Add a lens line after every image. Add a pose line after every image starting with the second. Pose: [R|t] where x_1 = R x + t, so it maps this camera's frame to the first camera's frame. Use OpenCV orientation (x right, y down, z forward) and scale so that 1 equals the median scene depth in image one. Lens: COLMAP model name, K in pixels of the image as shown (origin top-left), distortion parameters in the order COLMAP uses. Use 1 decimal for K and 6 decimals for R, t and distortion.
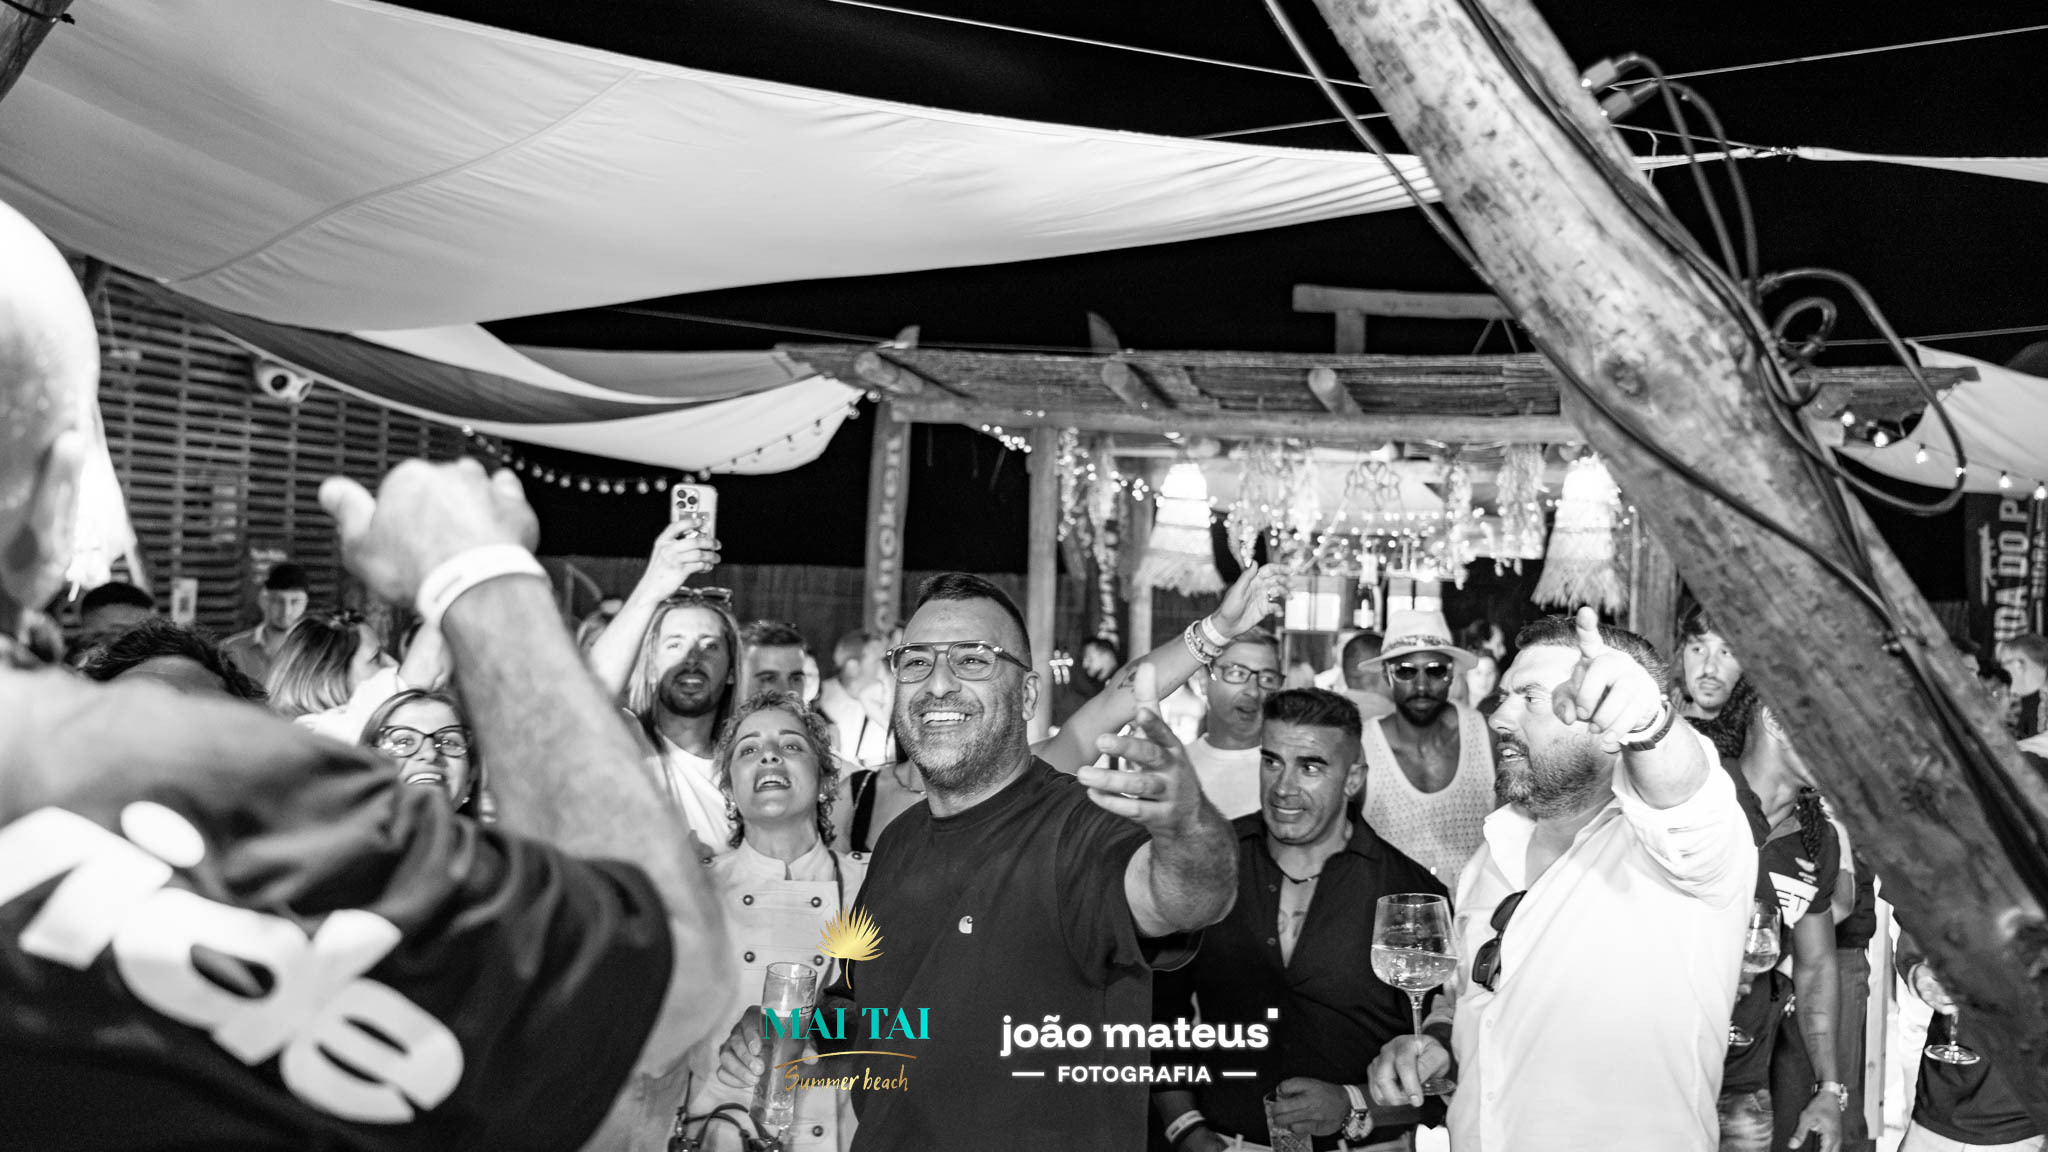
lens RADIAL K [[2224.7, 0, 1024.0], [0, 2224.7, 576.0], [0, 0, 1]] dist [0.017811, 0.015951]
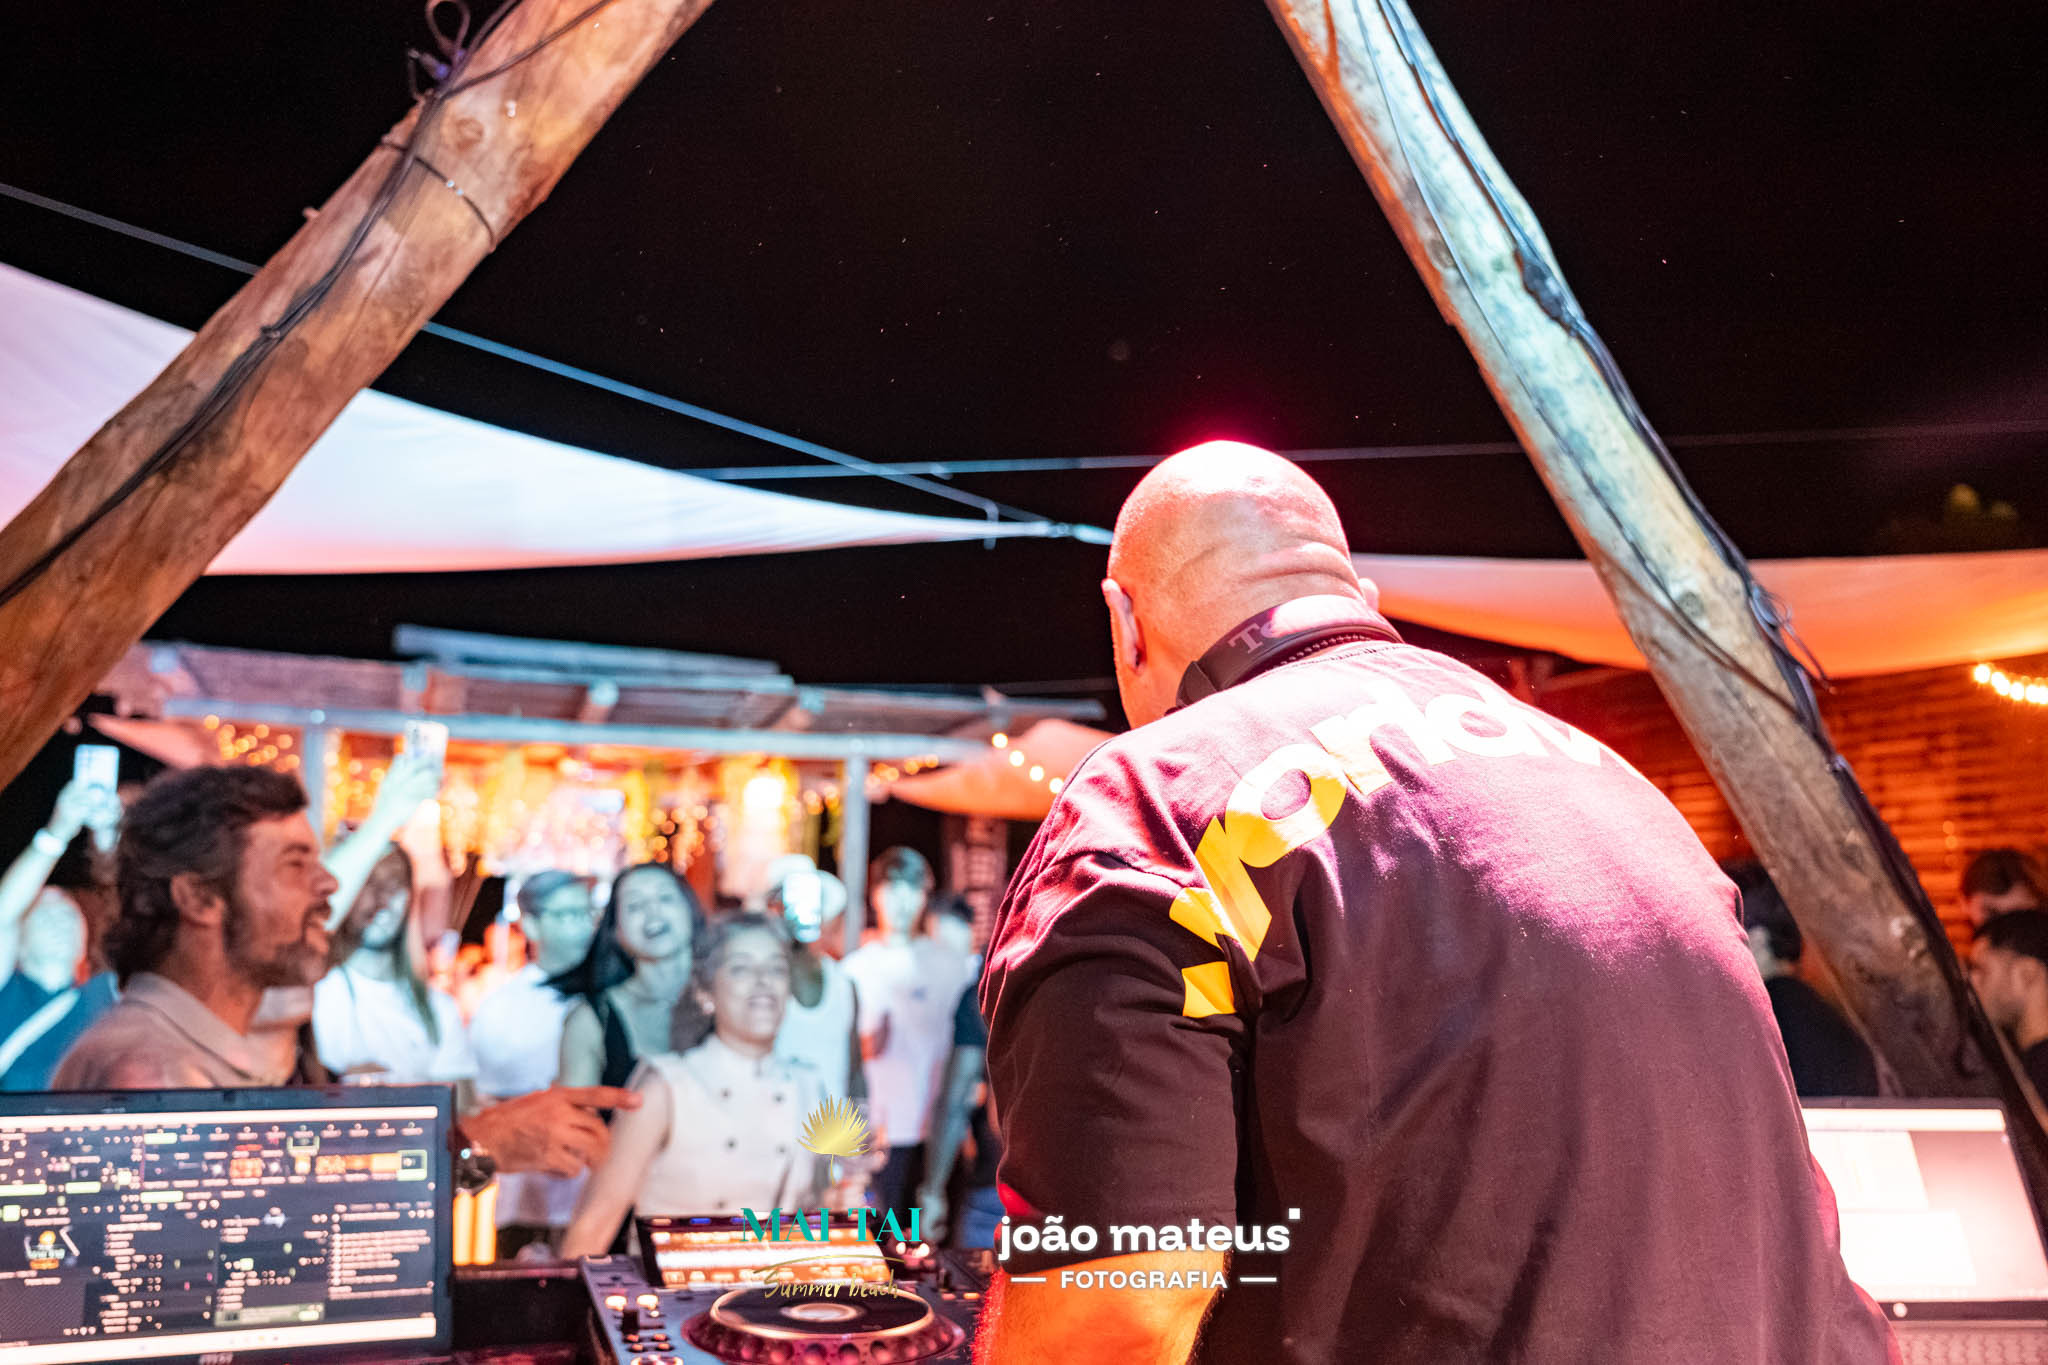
lens RADIAL K [[1937.5, 0, 1025.1], [0, 1937.5, 673.4], [0, 0, 1]] dist [0.072861, -0.111379]
pose [[0.878928, 0.043537, 0.474964, -0.125591], [0.008421, 0.994254, -0.106719, 0.016660], [-0.476881, 0.097798, 0.873510, -0.002786]]
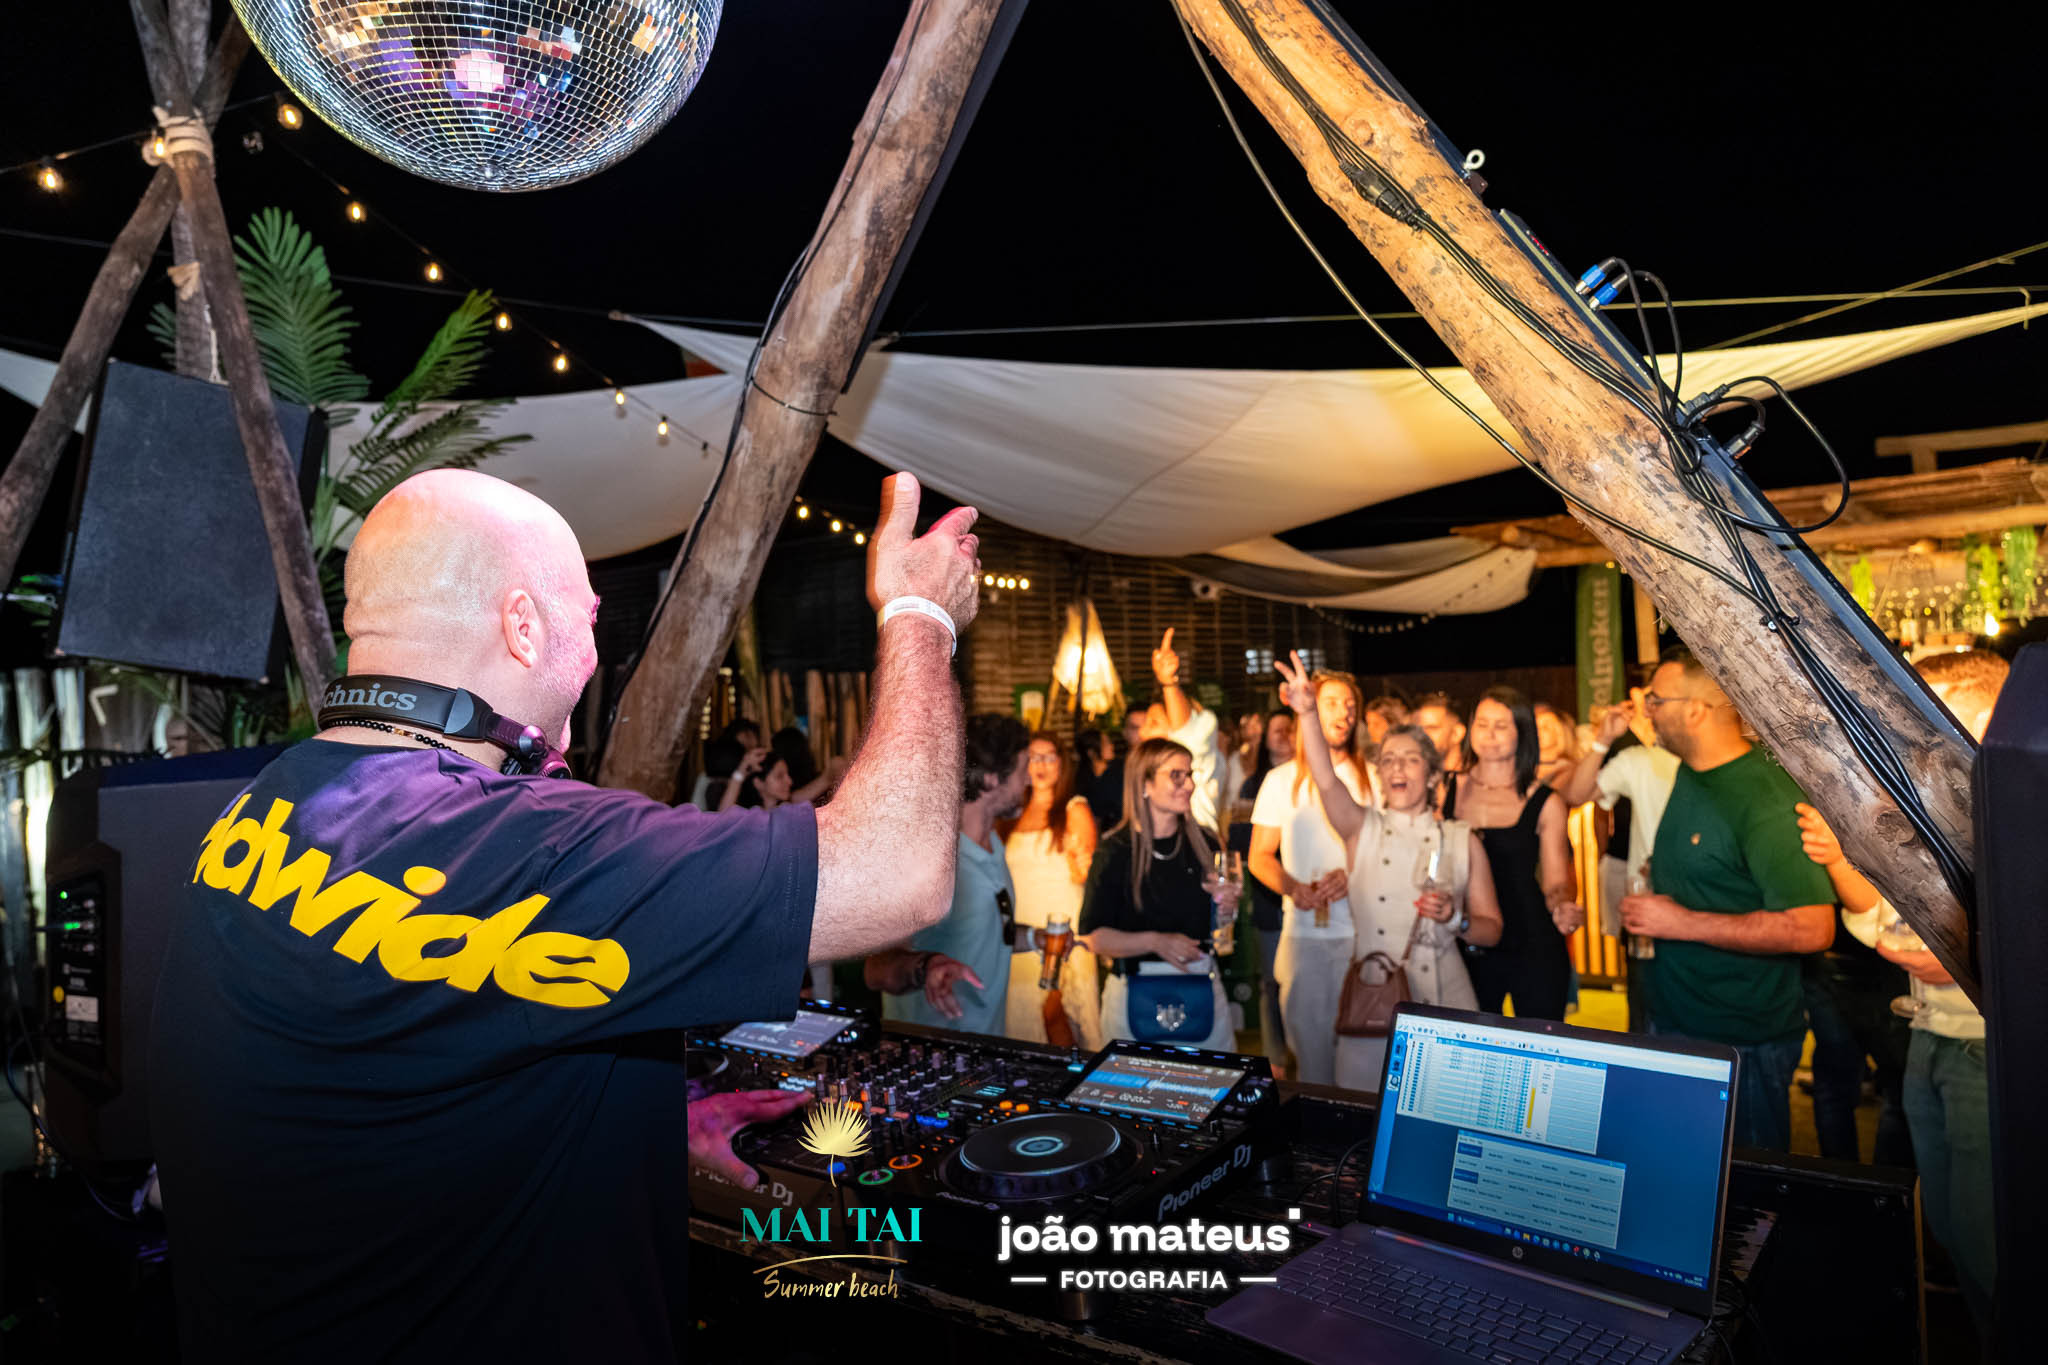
lens RADIAL K [[1357.4, 0, 1069.5], [0, 1357.4, 673.2], [0, 0, 1]] dist [-0.028250, -0.002374]
pose [[0.891181, -0.089632, -0.444705, 0.053424], [0.083225, 0.995952, -0.033957, 0.007772], [0.445948, -0.006748, 0.895033, 0.002243]]
